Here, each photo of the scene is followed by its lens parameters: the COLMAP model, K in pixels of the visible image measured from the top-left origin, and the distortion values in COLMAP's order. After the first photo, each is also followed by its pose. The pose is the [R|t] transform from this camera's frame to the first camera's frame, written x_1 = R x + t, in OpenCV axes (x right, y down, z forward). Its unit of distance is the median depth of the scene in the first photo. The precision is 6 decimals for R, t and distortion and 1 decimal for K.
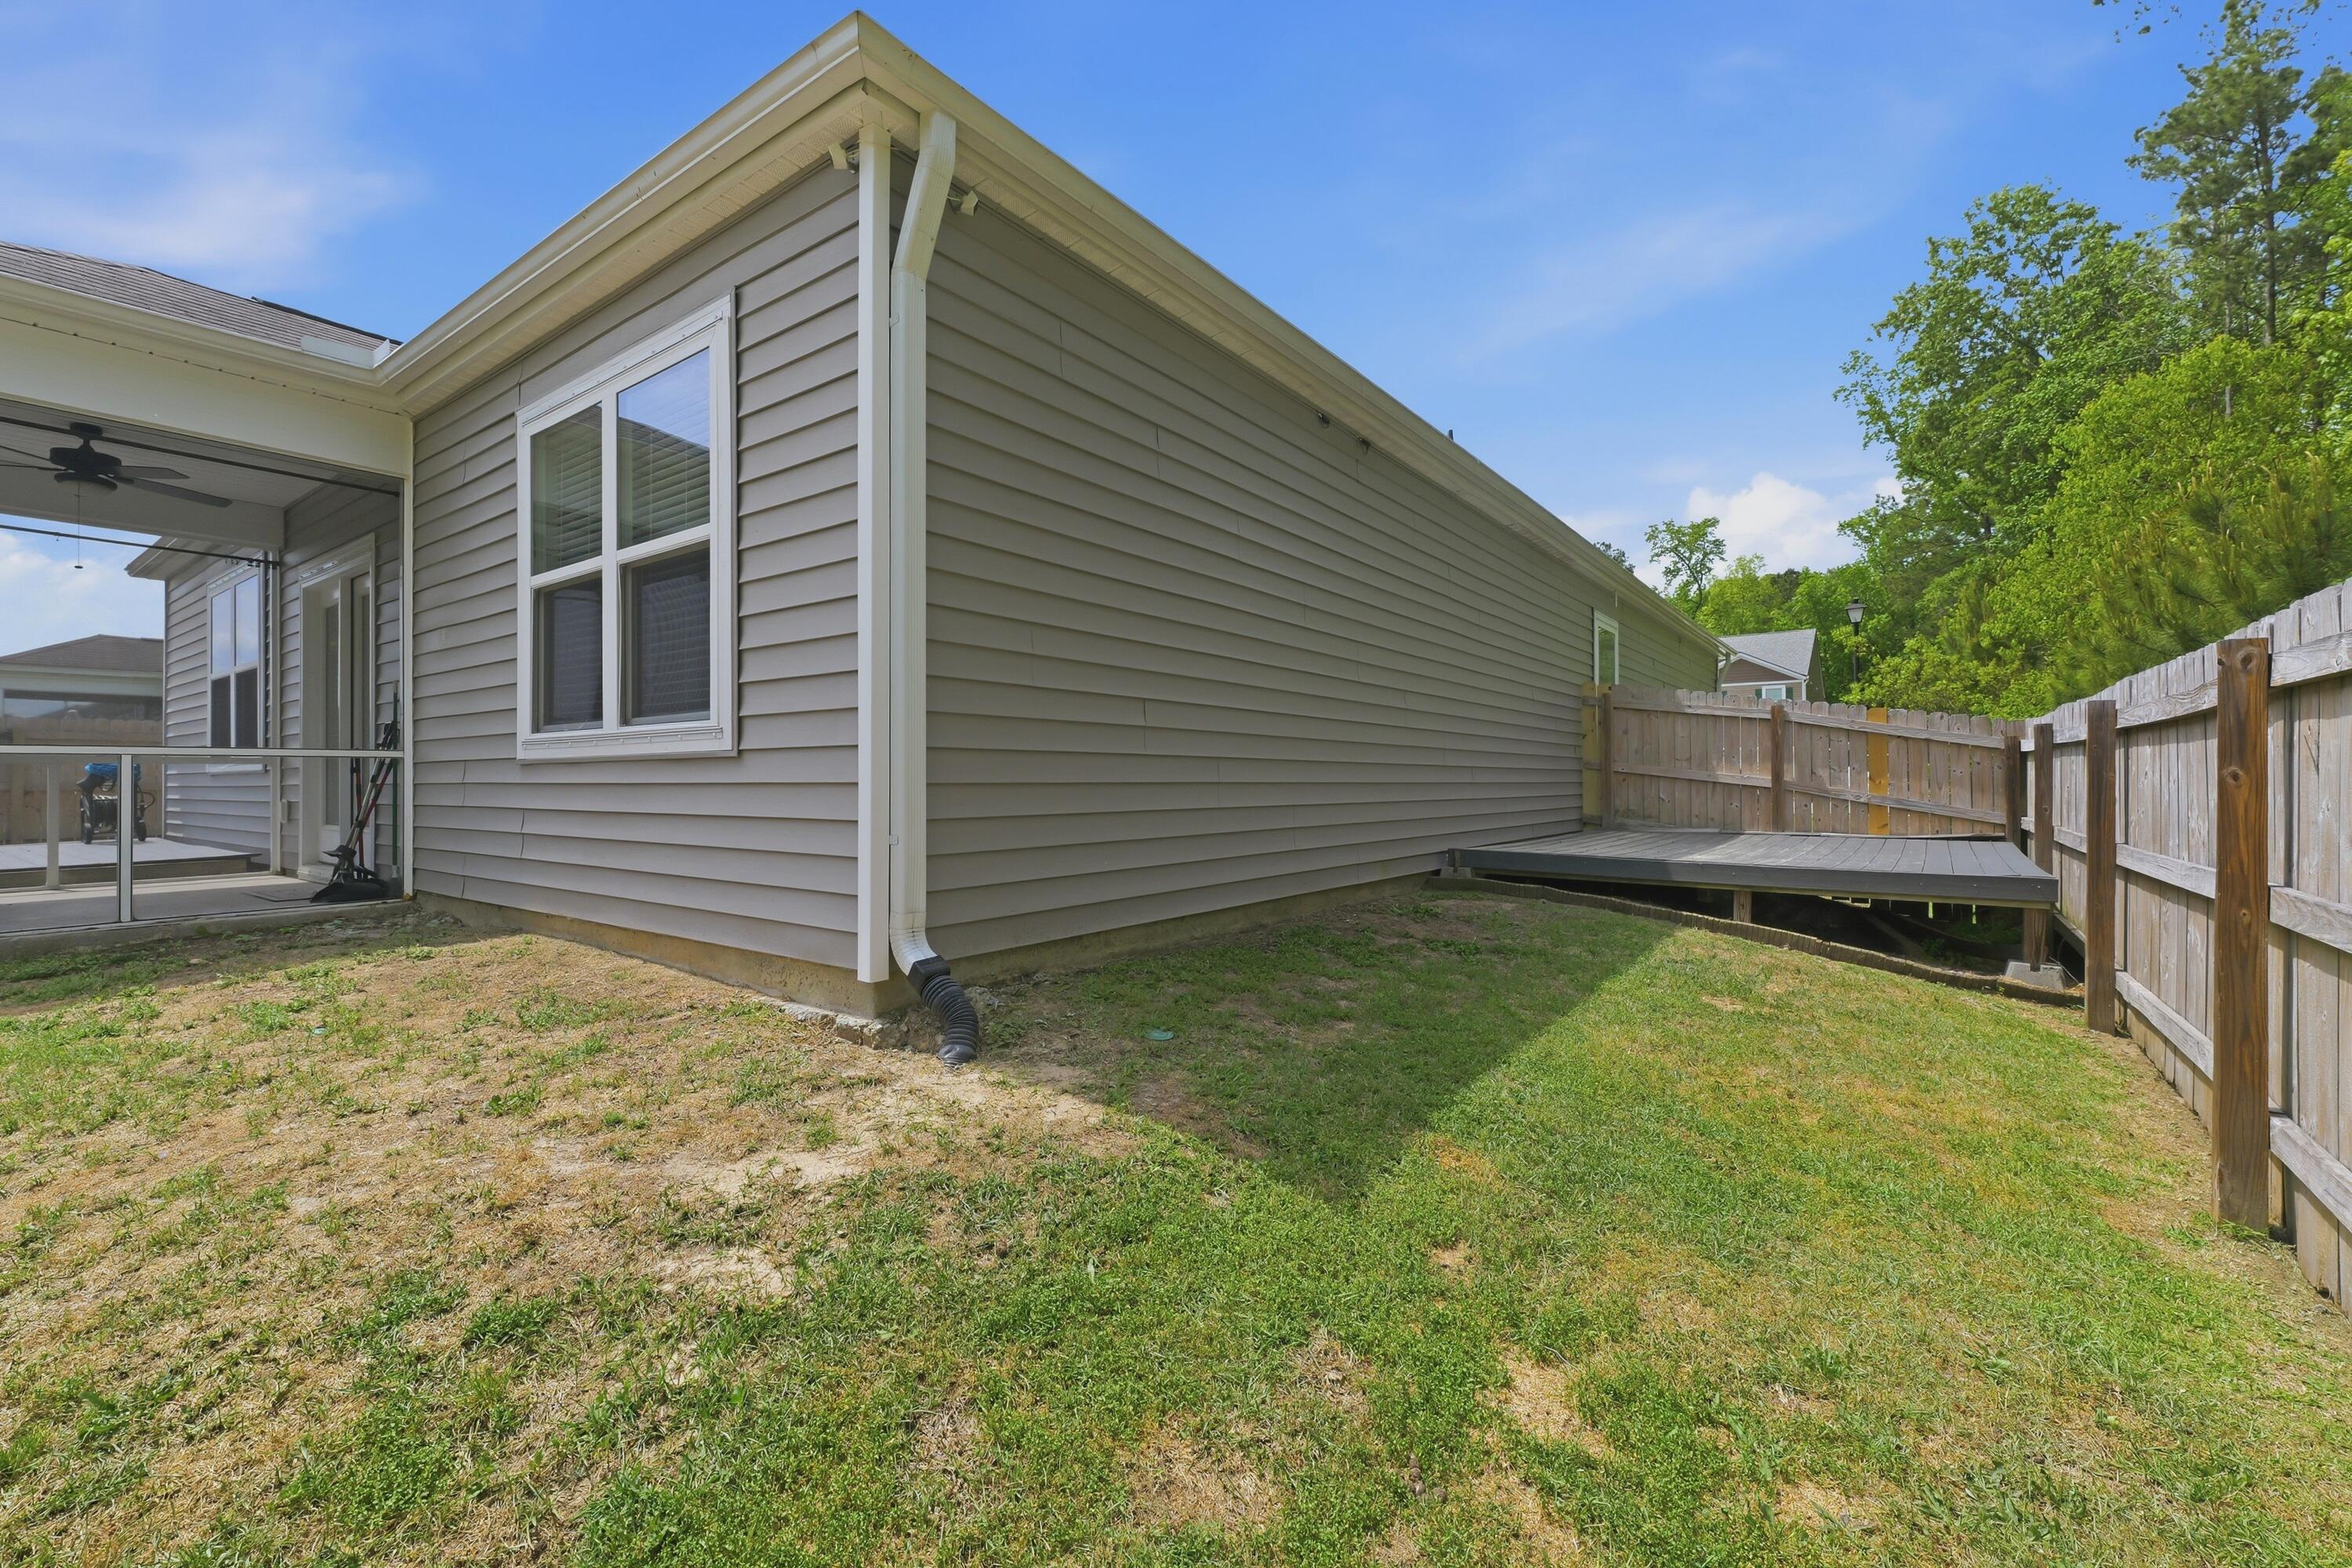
lens RADIAL K [[986.5, 0, 1179.8], [0, 986.5, 782.3], [0, 0, 1]] dist [0.004200, -0.000006]
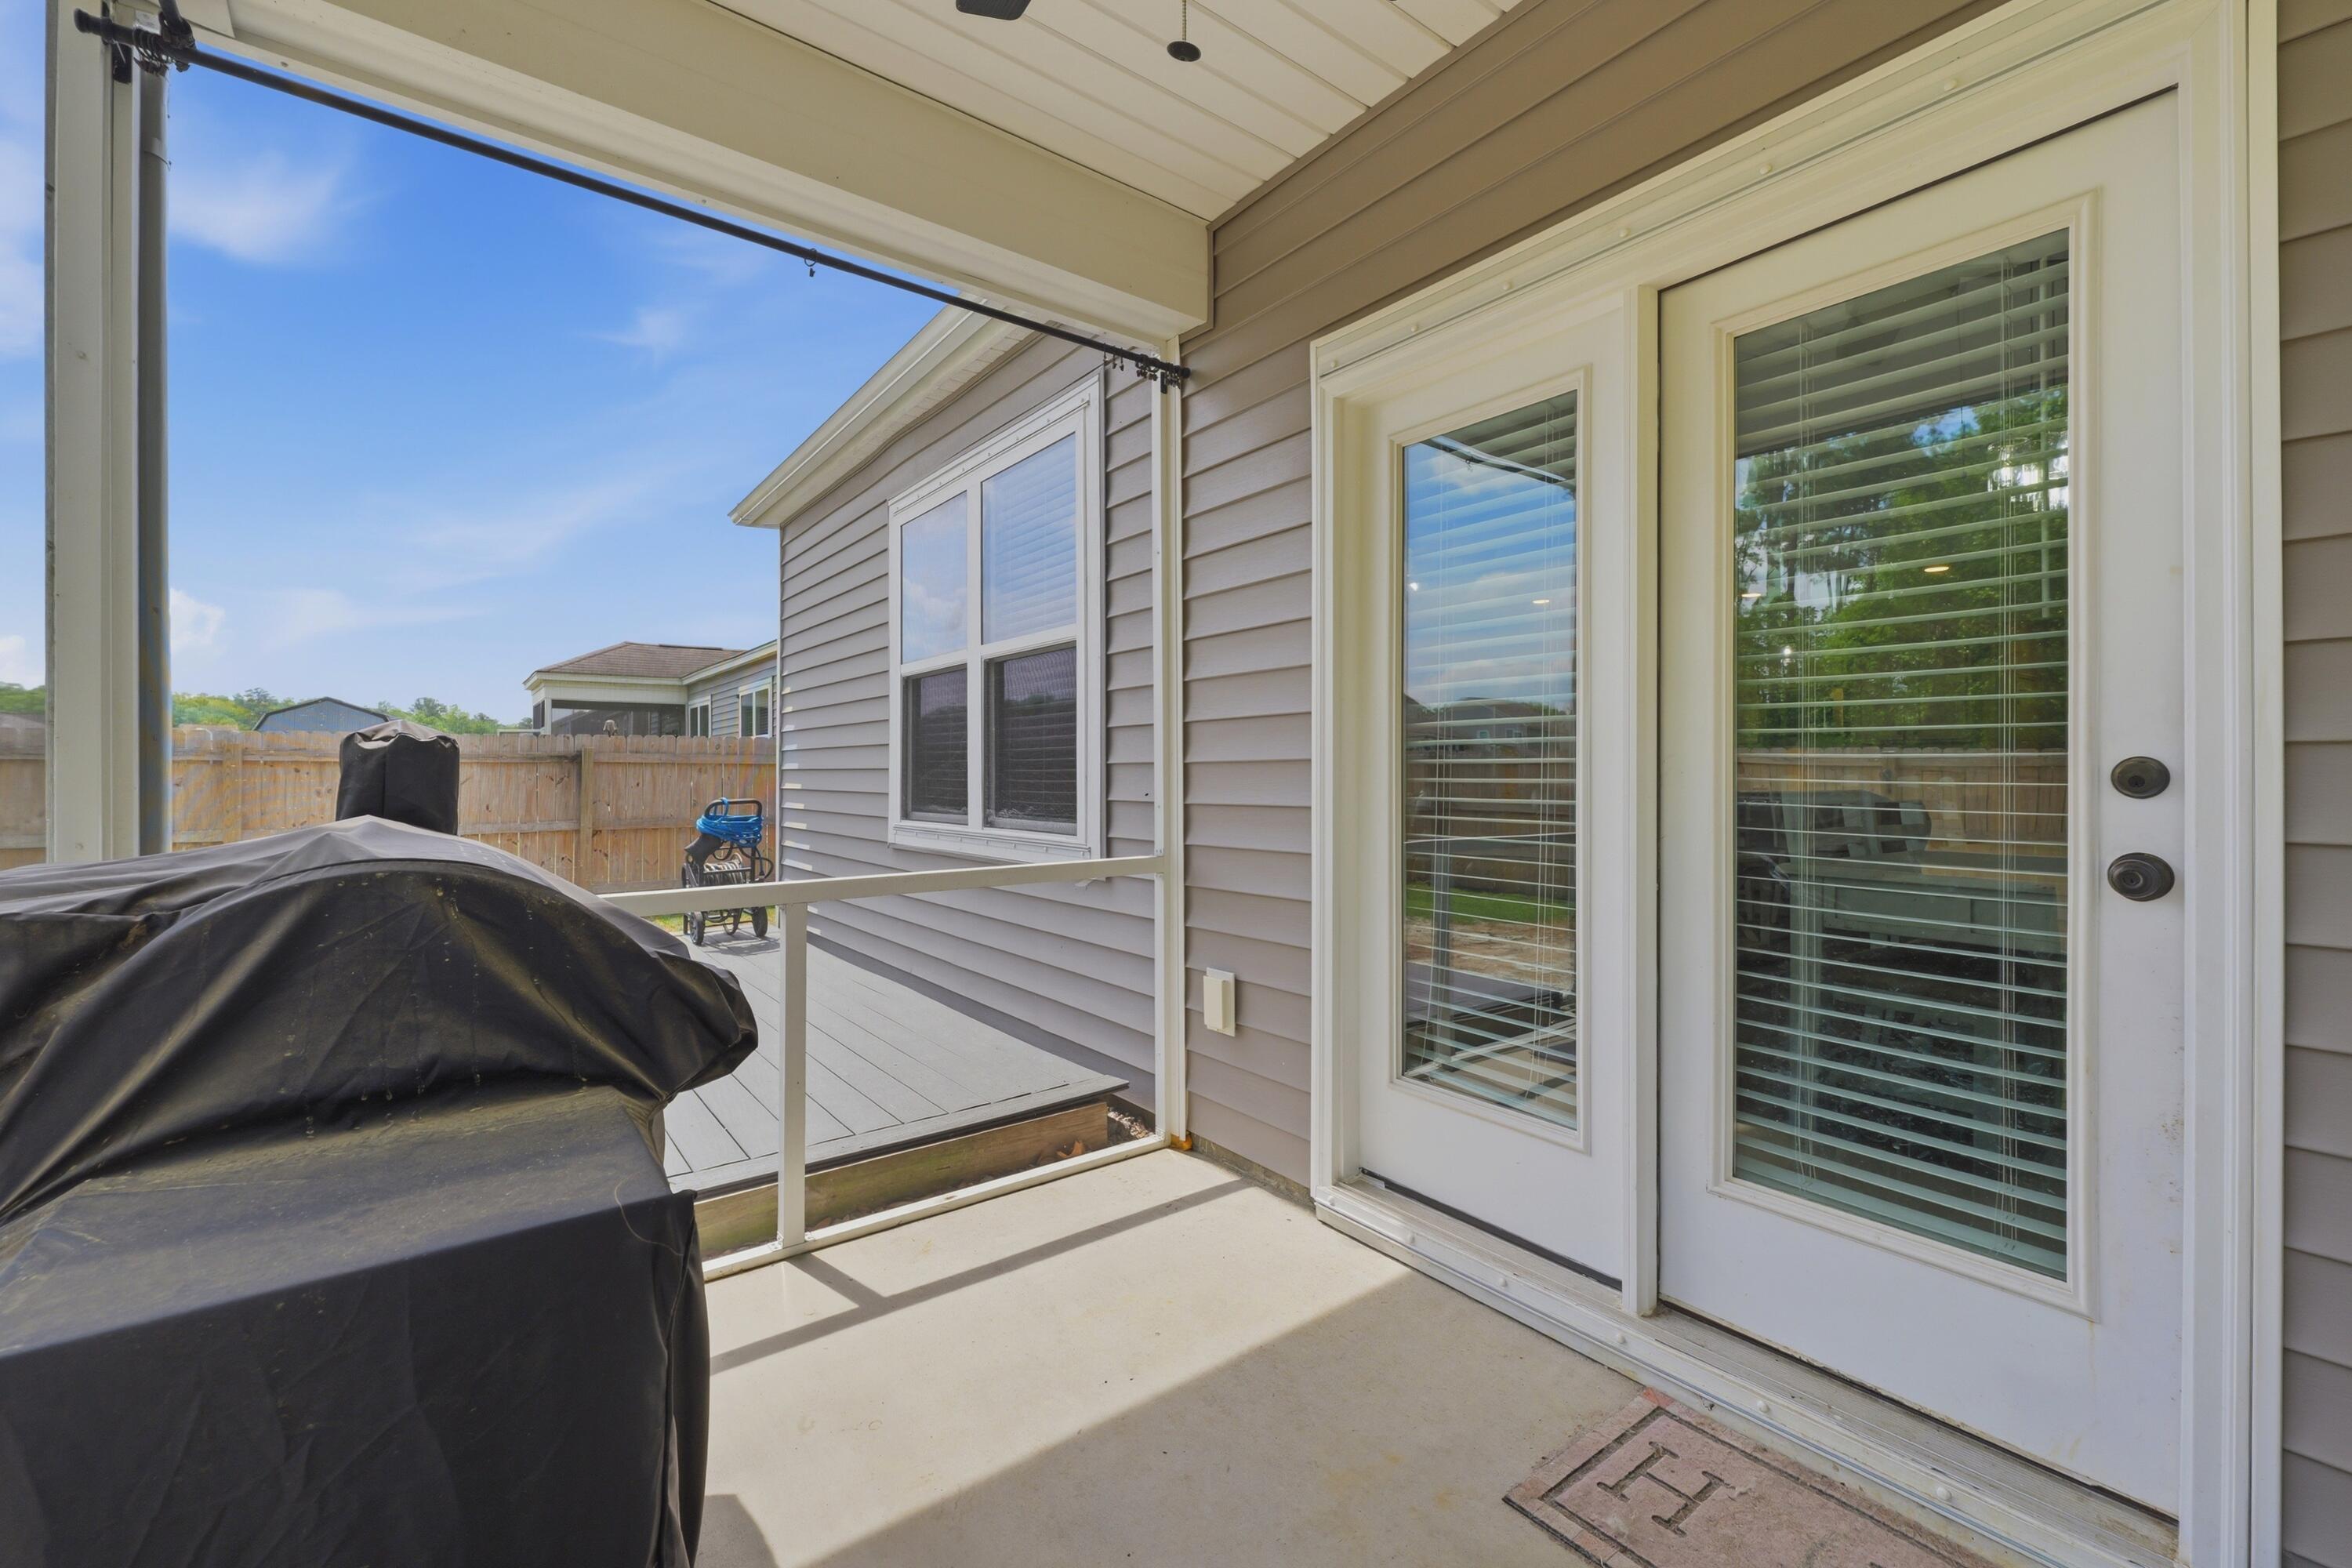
lens RADIAL K [[986.5, 0, 1177.6], [0, 986.5, 772.4], [0, 0, 1]] dist [0.004200, -0.000006]
pose [[0.957767, 0.002148, -0.287539, -0.793145], [-0.002403, 0.999997, -0.000532, -0.058447], [0.287537, 0.001201, 0.957769, 0.613334]]
